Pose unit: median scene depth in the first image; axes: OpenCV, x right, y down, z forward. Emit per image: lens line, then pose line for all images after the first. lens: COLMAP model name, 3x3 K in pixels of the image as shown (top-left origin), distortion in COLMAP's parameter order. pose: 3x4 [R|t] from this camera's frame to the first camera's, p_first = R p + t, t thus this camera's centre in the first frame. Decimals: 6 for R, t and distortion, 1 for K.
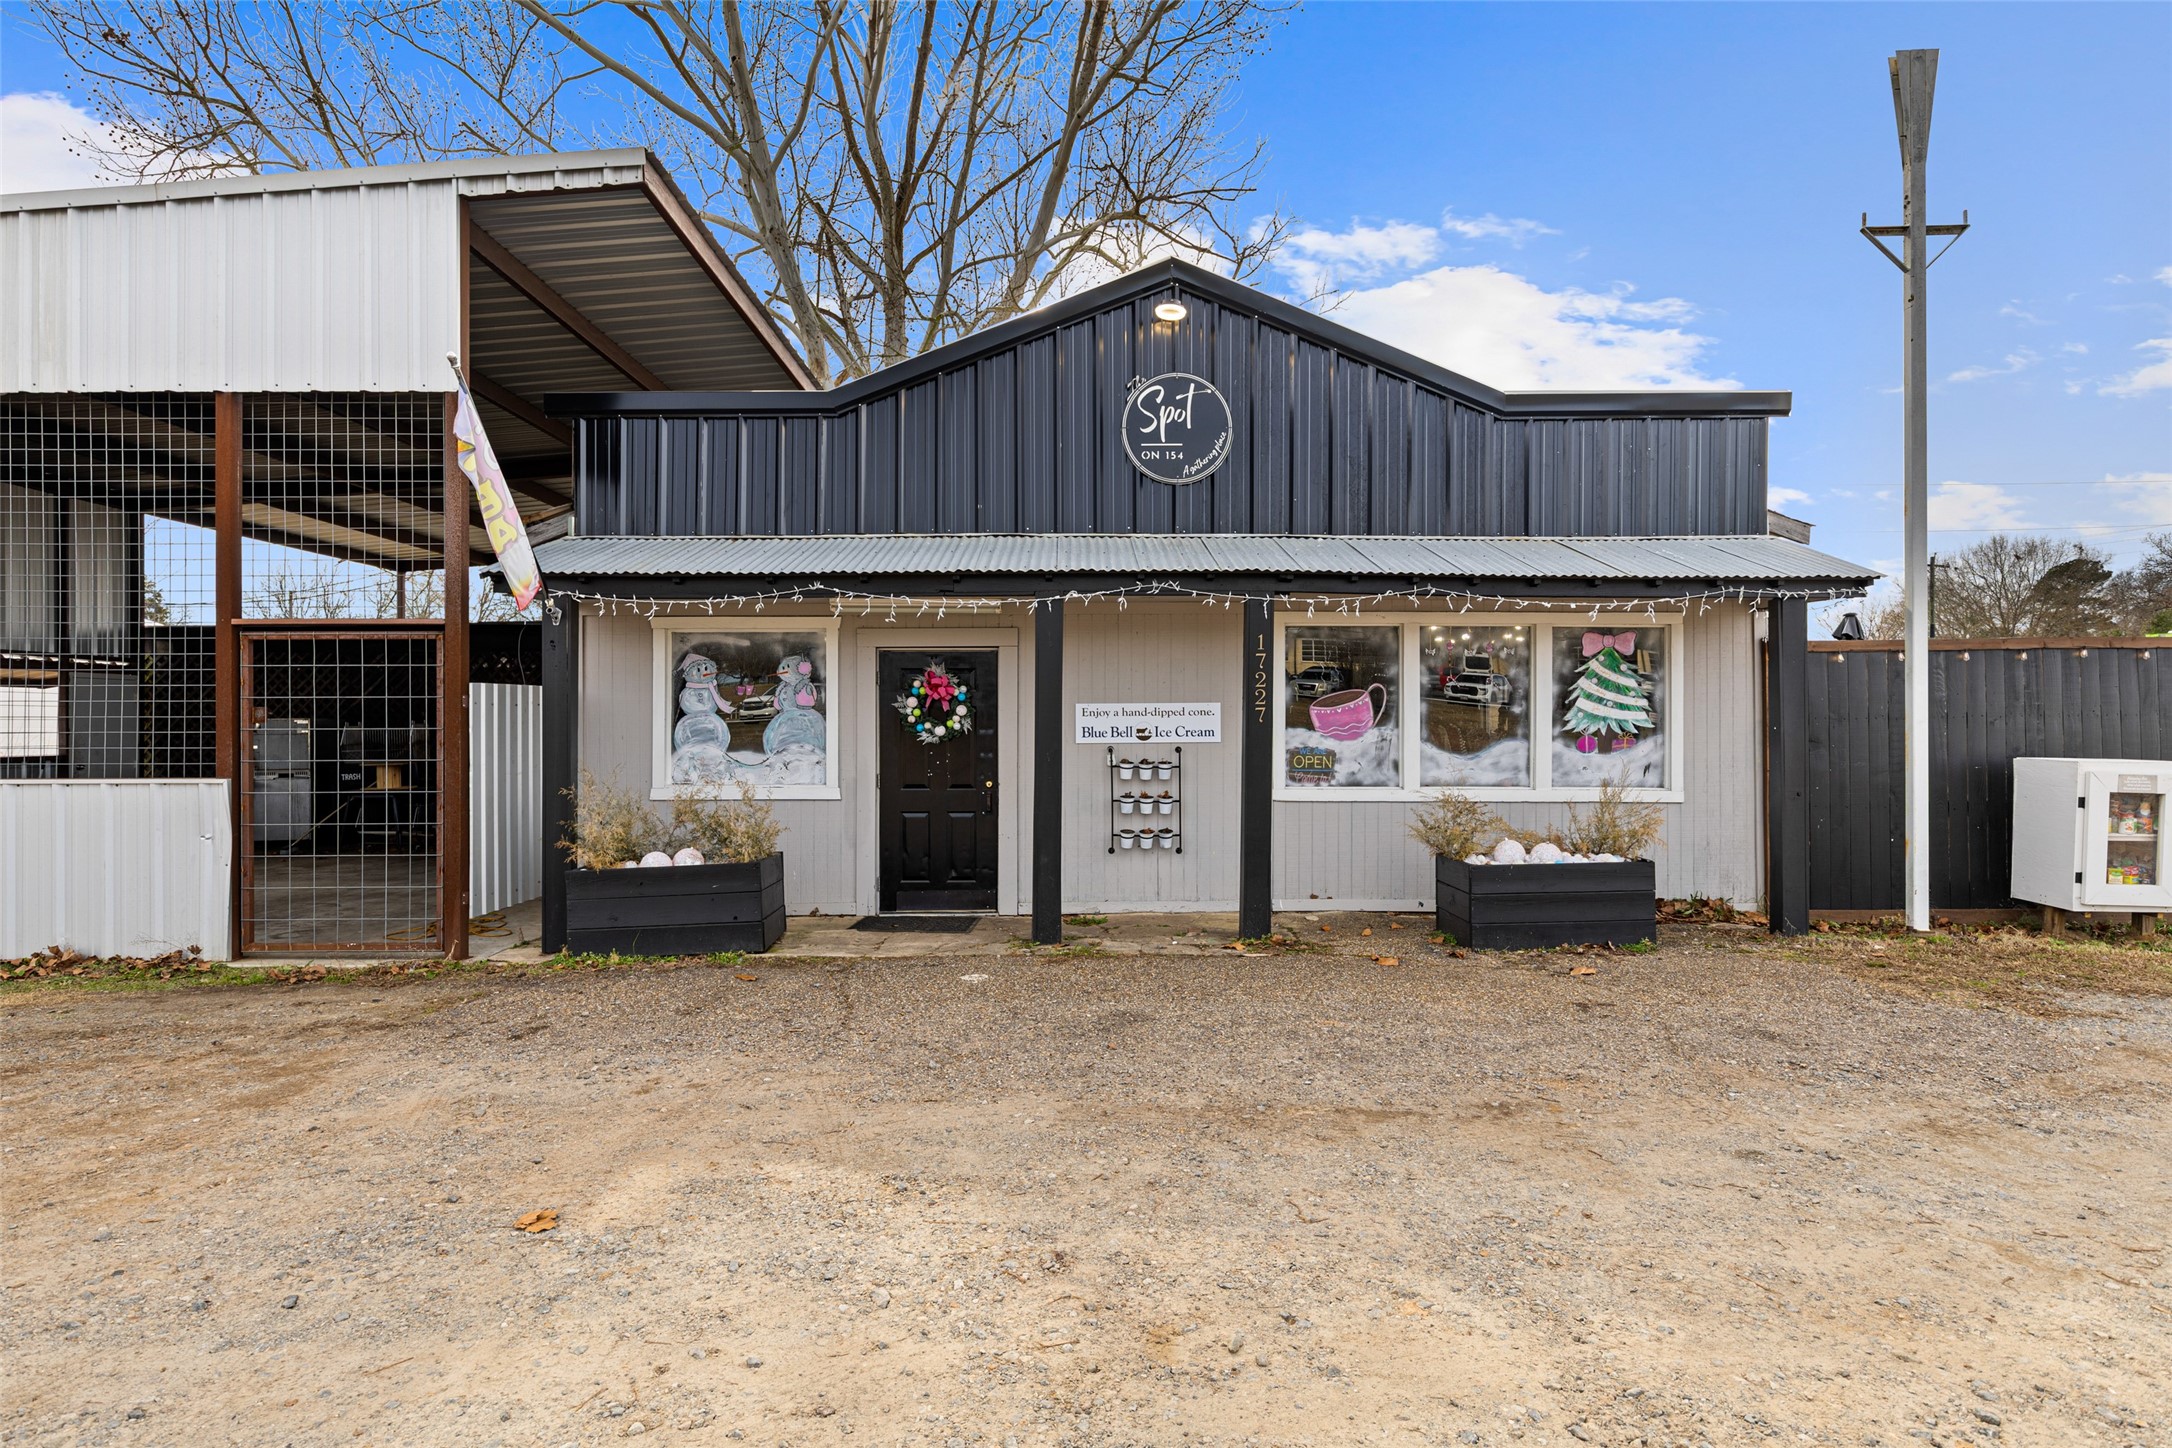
lens RADIAL K [[1208.6, 0, 1080.2], [0, 1208.6, 719.6], [0, 0, 1]] dist [0.002532, -0.001392]
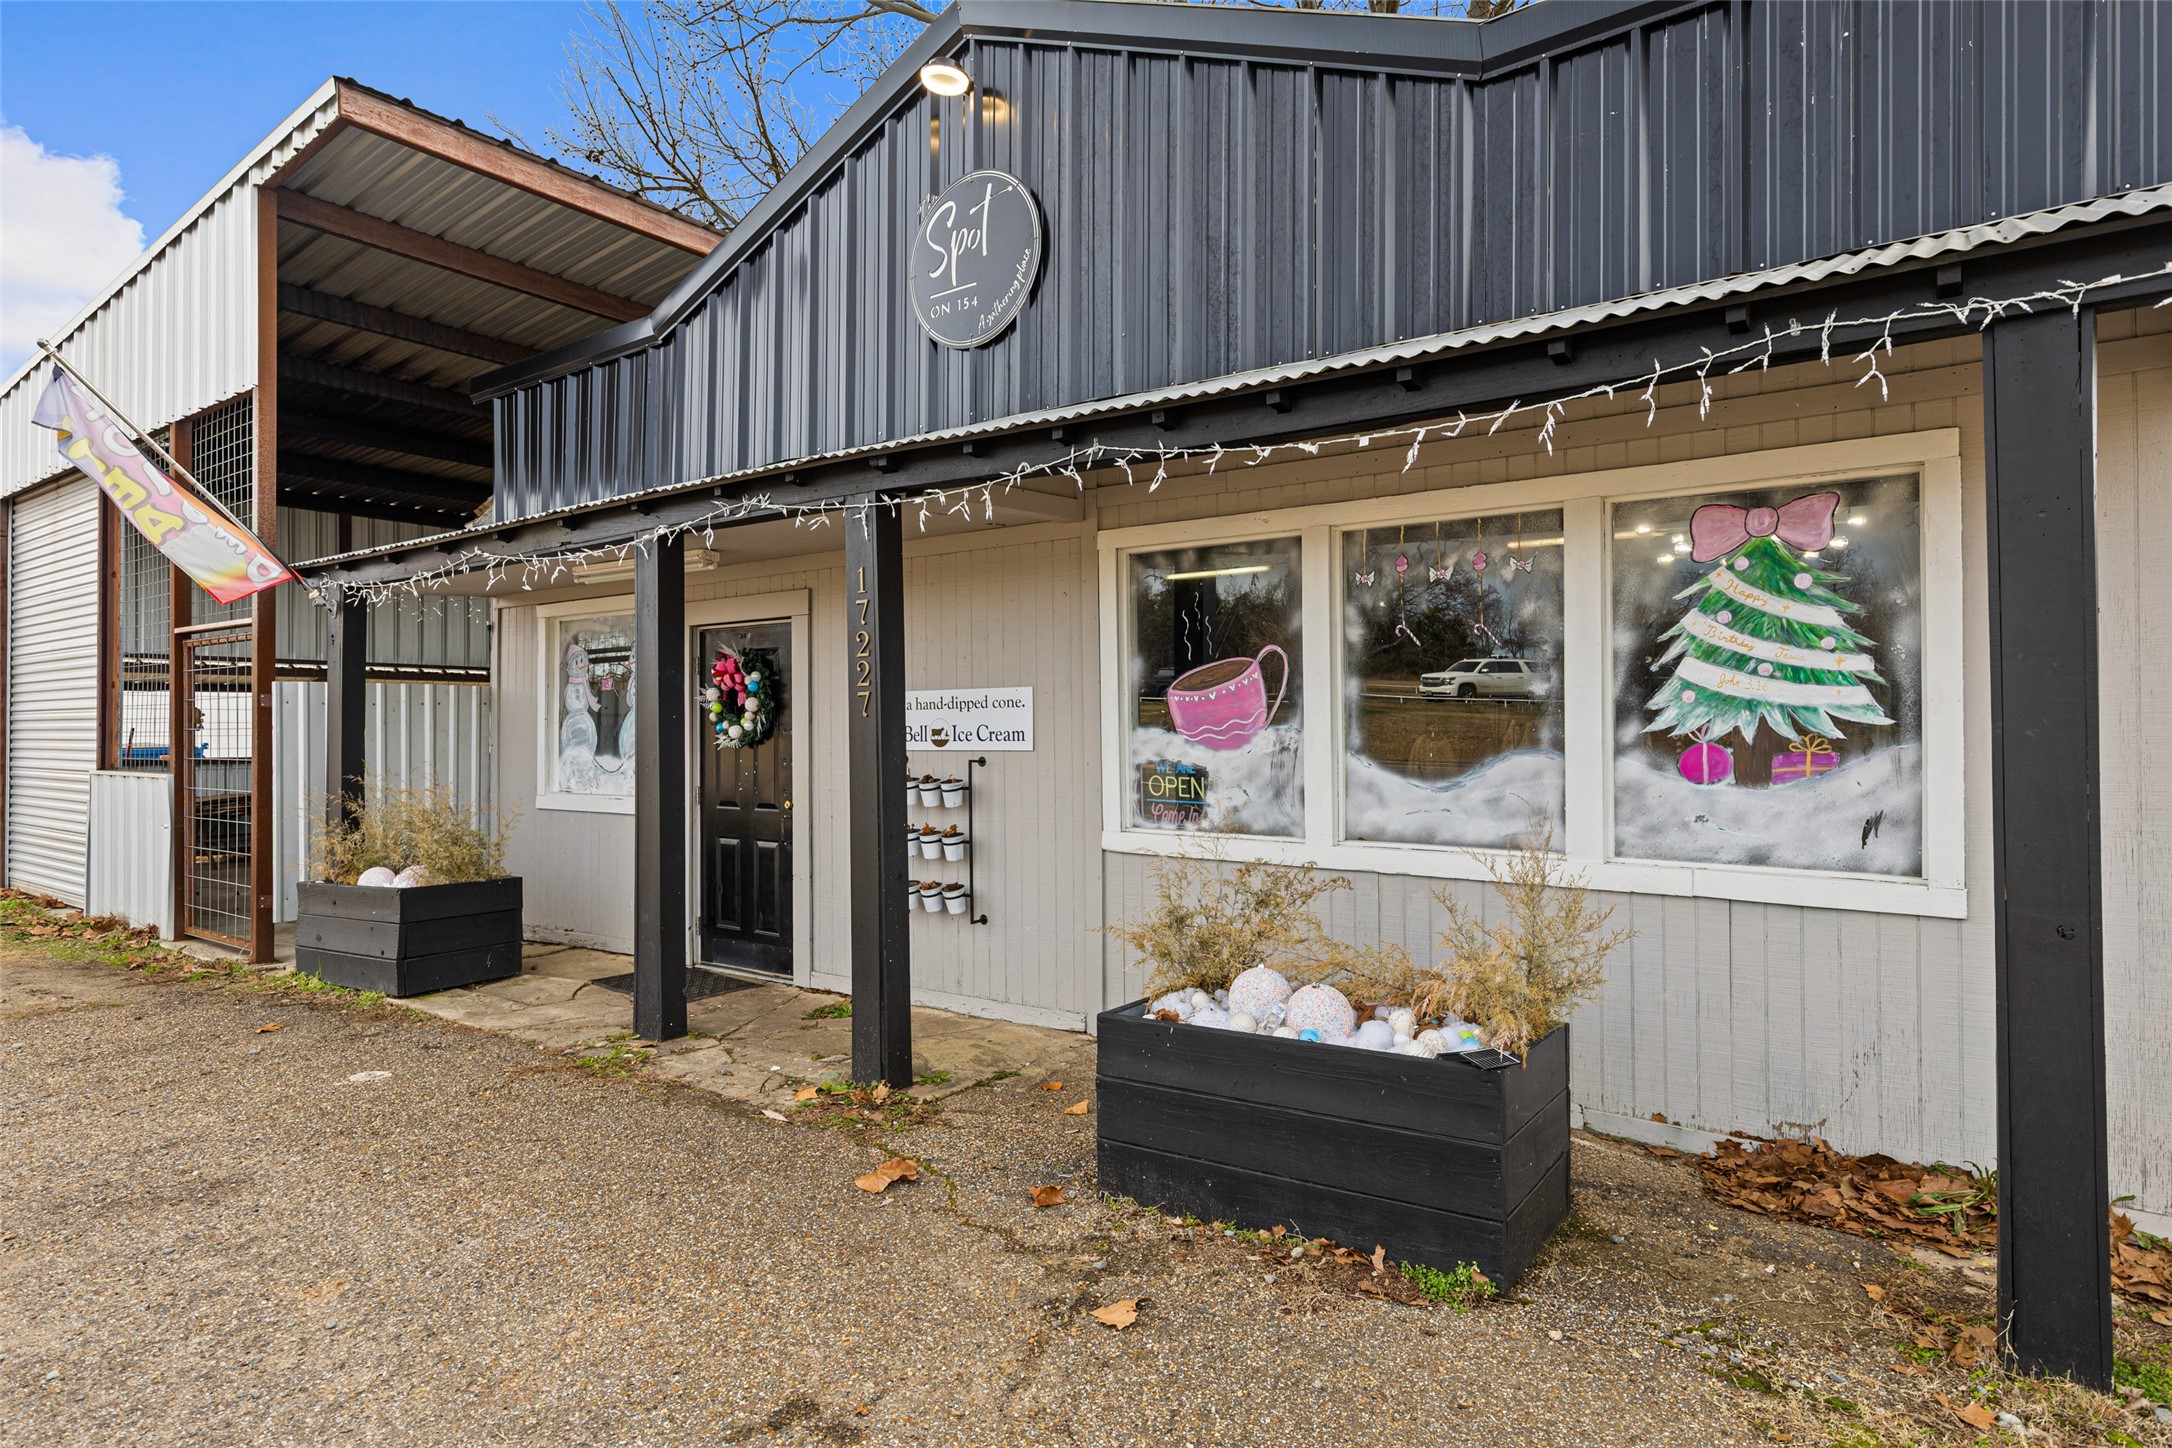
lens RADIAL K [[1208.6, 0, 1073.0], [0, 1208.6, 723.0], [0, 0, 1]] dist [0.002532, -0.001392]
pose [[0.793344, -0.003859, -0.608762, 0.512378], [0.002904, 0.999993, -0.002554, 0.006217], [0.608767, 0.000259, 0.793349, 0.524564]]
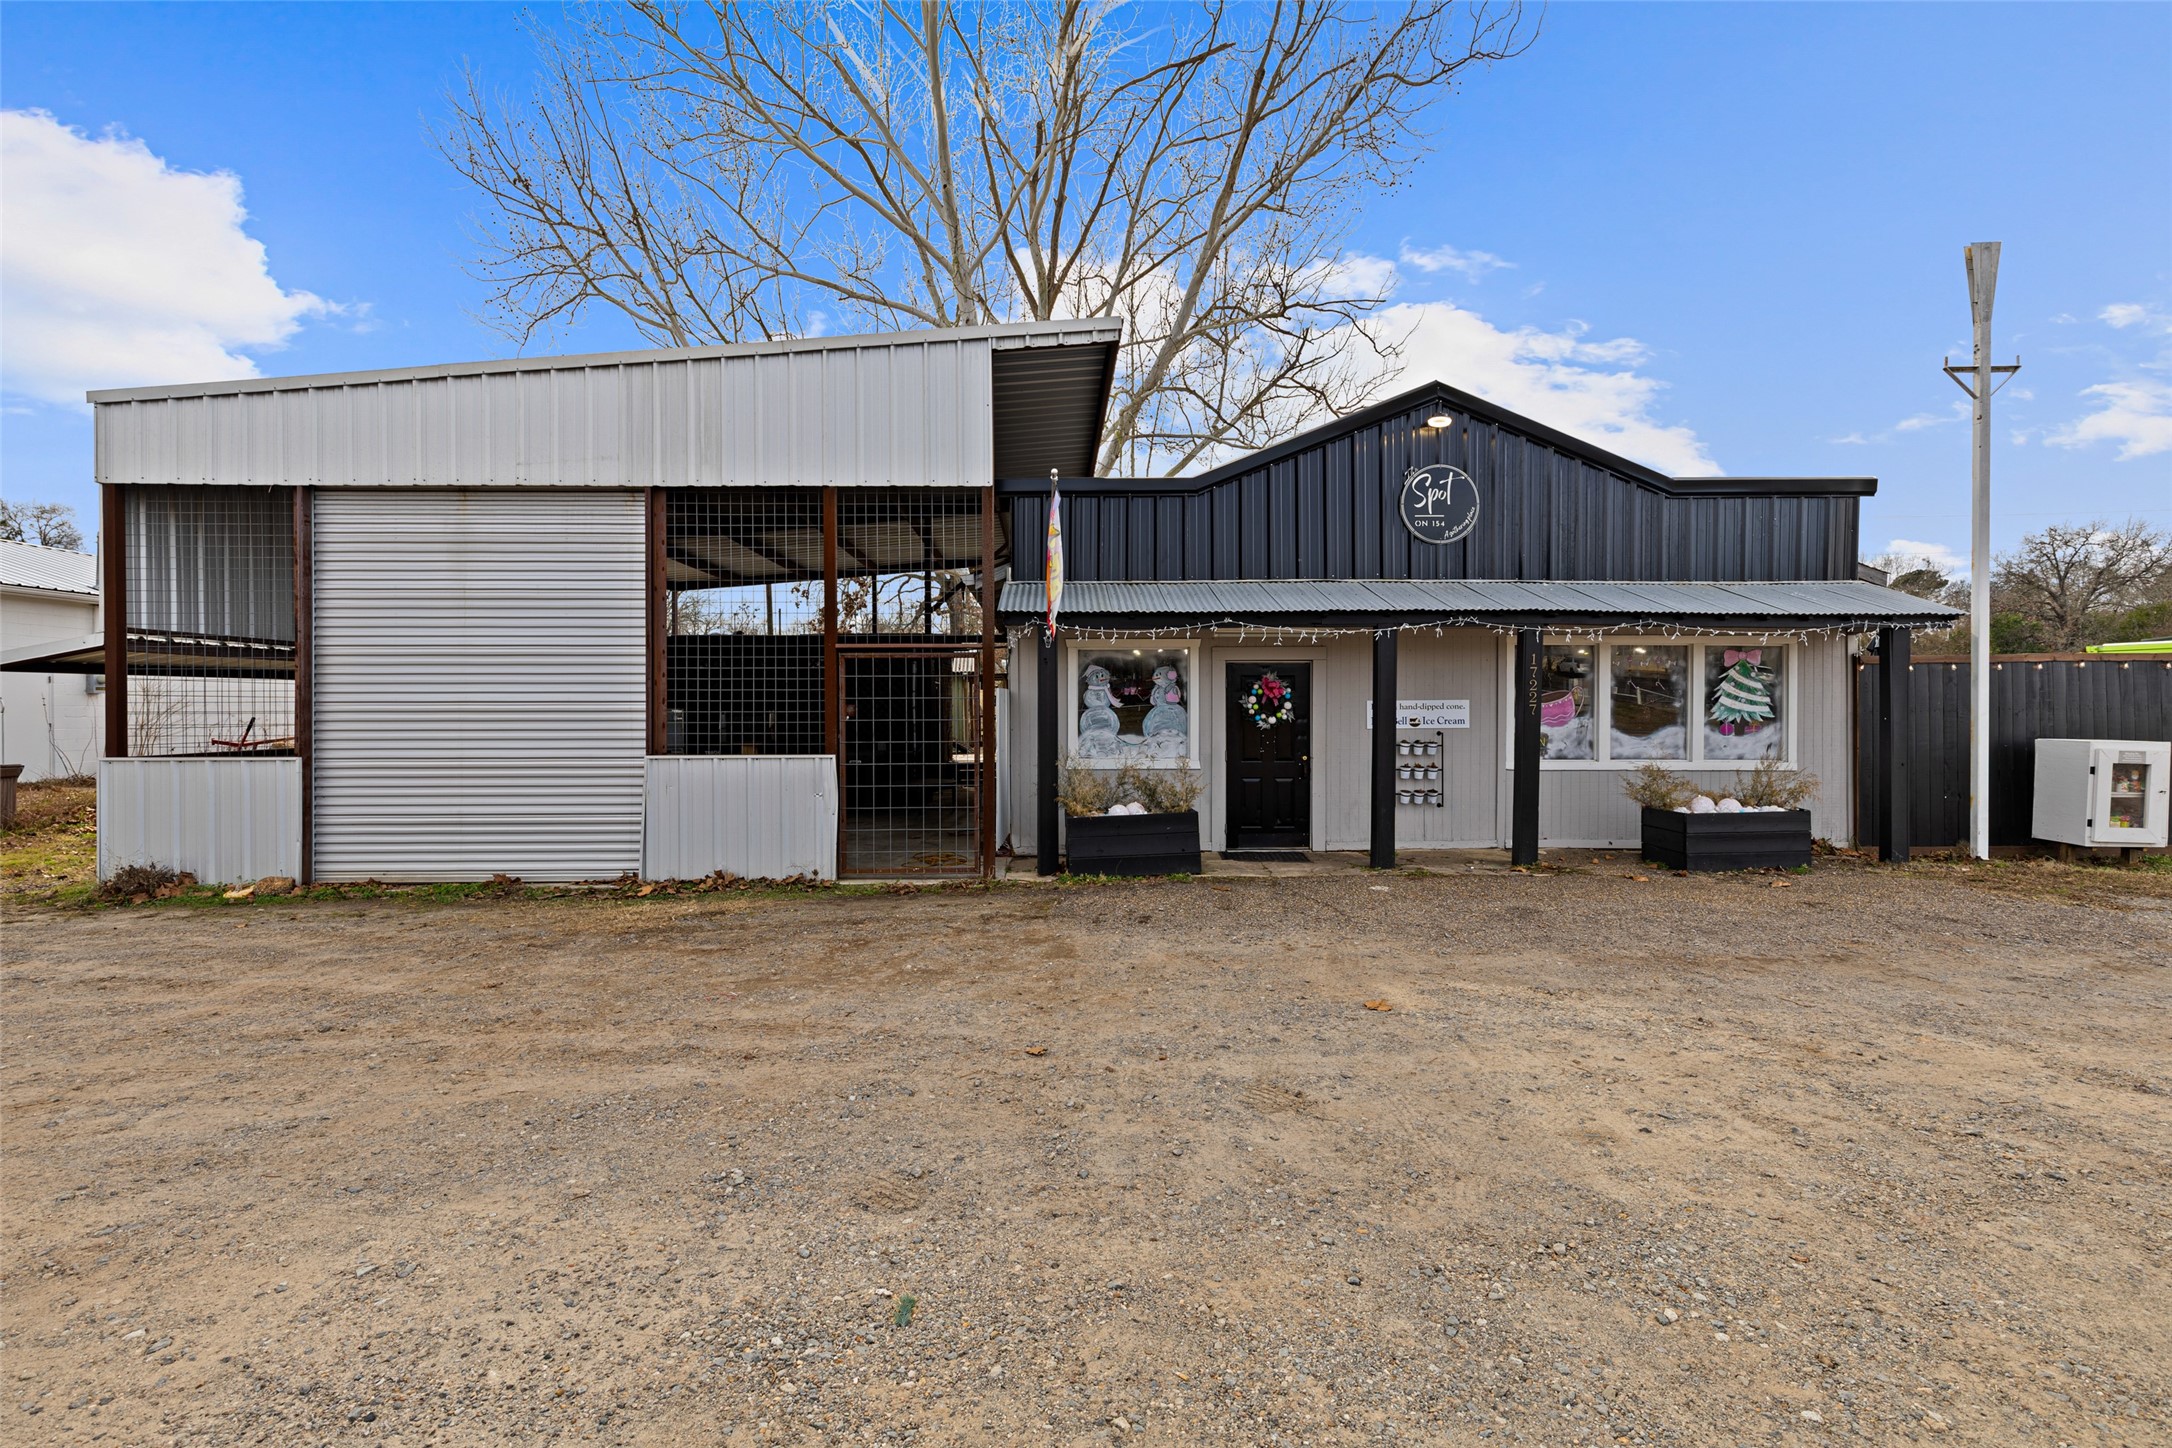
lens RADIAL K [[1021.7, 0, 1085.9], [0, 1021.7, 715.8], [0, 0, 1]] dist [0.007772, -0.002137]
pose [[0.999951, -0.000397, 0.009924, -0.343068], [0.000278, 0.999928, 0.011962, -0.009957], [-0.009928, -0.011959, 0.999879, -0.185470]]
